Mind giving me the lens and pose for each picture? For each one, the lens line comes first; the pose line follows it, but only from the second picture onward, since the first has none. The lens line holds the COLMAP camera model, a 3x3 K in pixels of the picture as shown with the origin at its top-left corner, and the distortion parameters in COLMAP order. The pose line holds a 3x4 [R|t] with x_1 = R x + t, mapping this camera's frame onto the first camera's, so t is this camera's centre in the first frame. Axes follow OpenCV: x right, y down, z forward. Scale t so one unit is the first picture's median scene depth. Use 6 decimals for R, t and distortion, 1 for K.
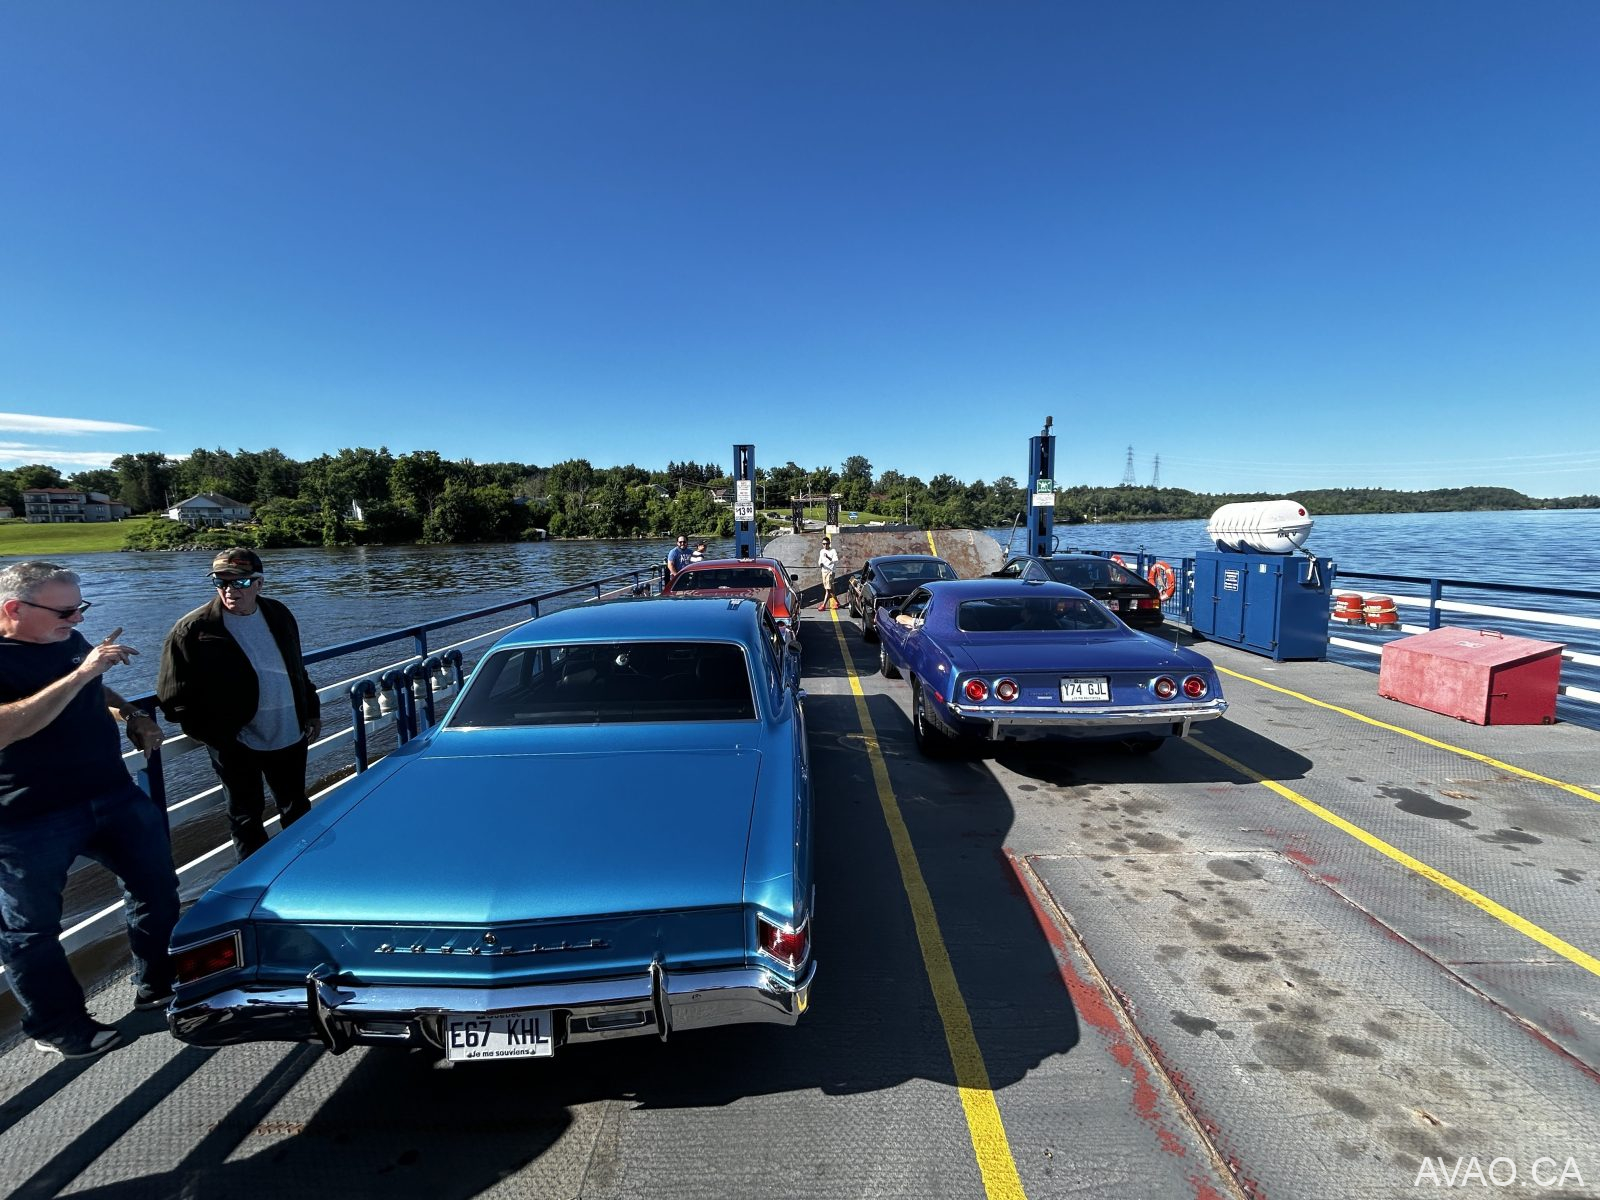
lens RADIAL K [[632.4, 0, 797.7], [0, 632.4, 603.9], [0, 0, 1]] dist [-0.008115, 0.001559]
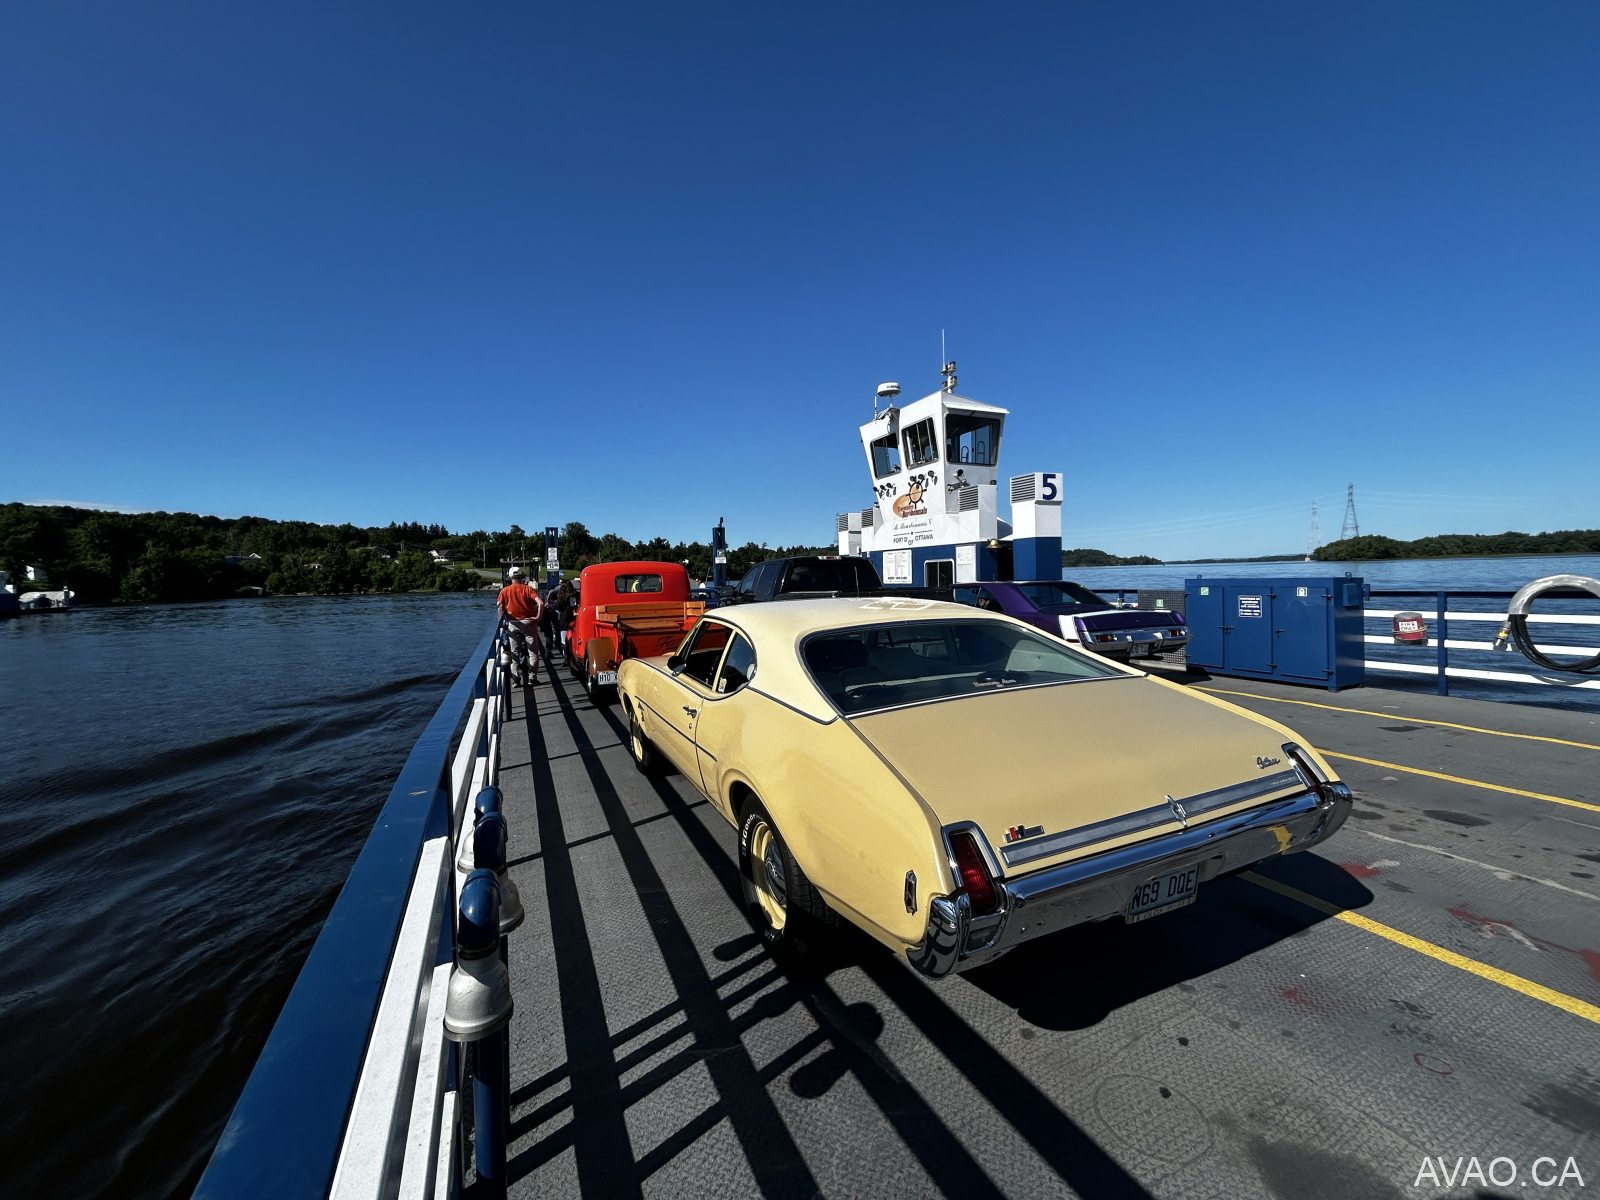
lens RADIAL K [[632.4, 0, 797.0], [0, 632.4, 595.0], [0, 0, 1]] dist [-0.008115, 0.001559]
pose [[0.926738, -0.013884, 0.375452, 0.042807], [0.051192, 0.994664, -0.089576, 0.035581], [-0.372205, 0.102233, 0.922503, -0.308264]]
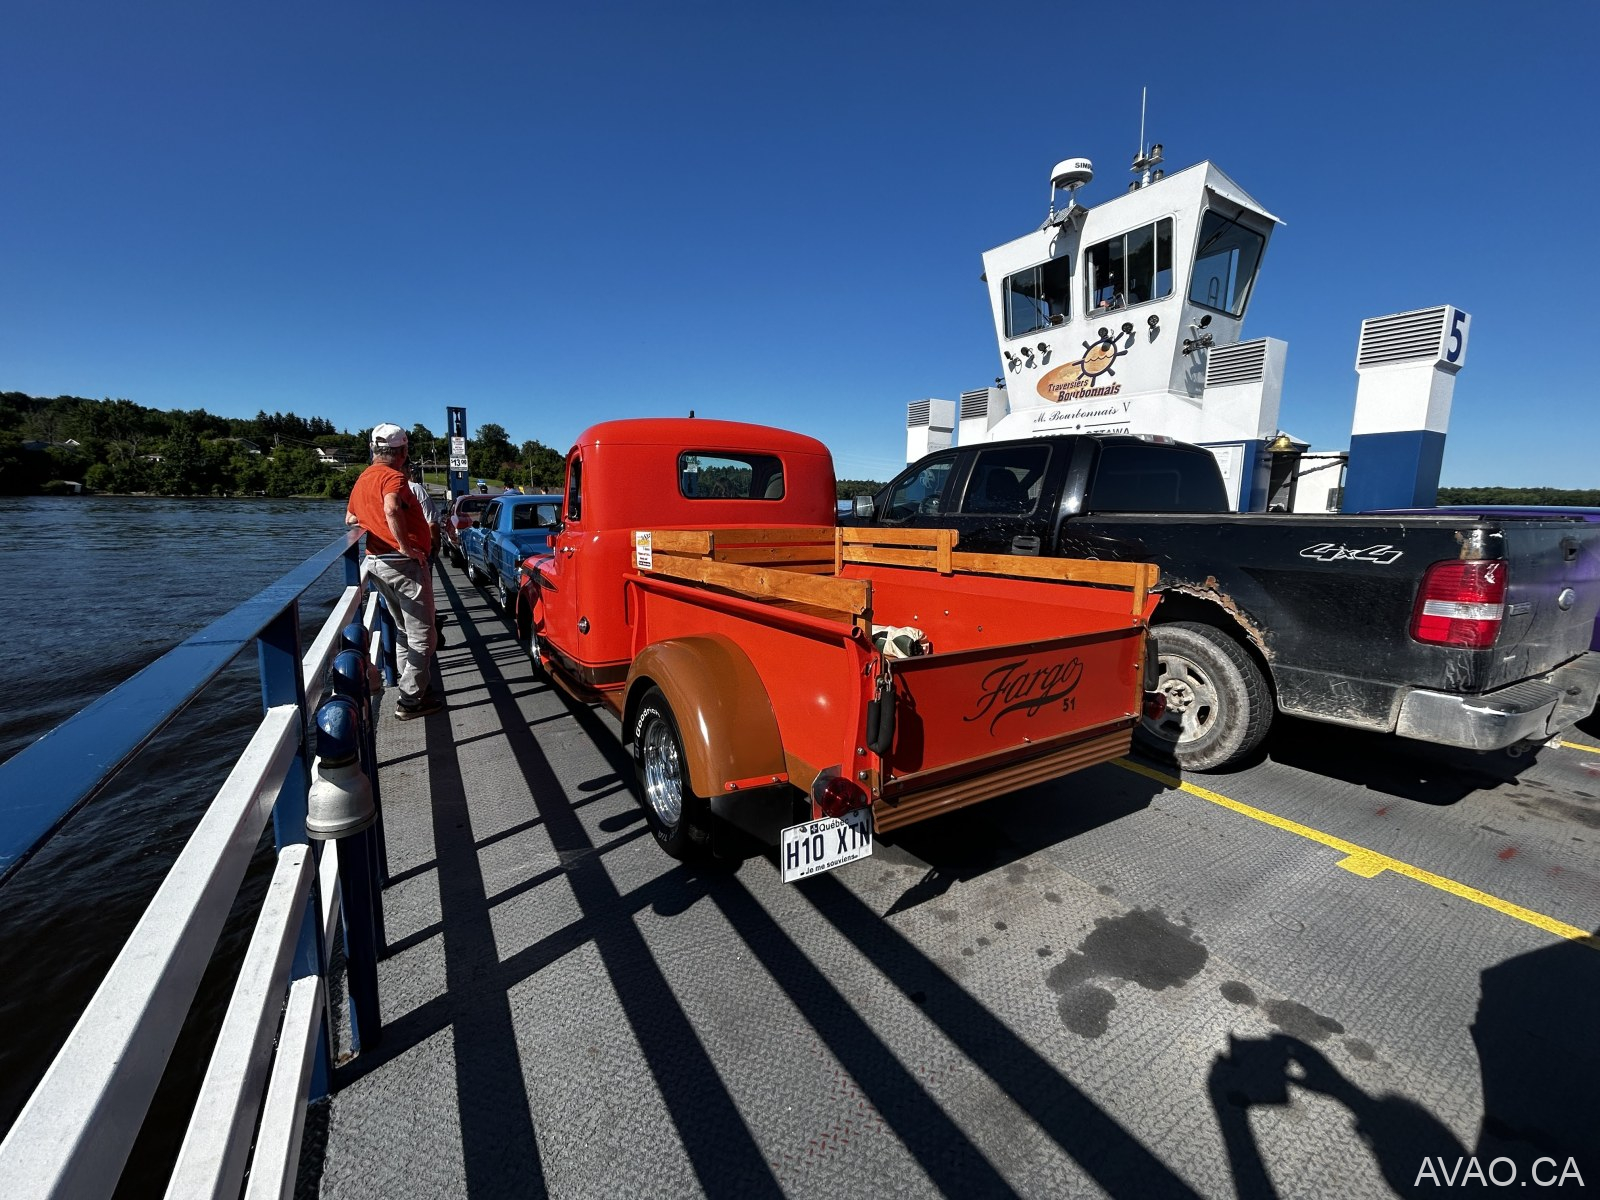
lens RADIAL K [[632.4, 0, 805.6], [0, 632.4, 604.2], [0, 0, 1]] dist [-0.008115, 0.001559]
pose [[0.874198, -0.044443, 0.483532, 0.041722], [0.023458, 0.998505, 0.049367, 0.027060], [-0.485003, -0.031814, 0.873934, -0.214966]]
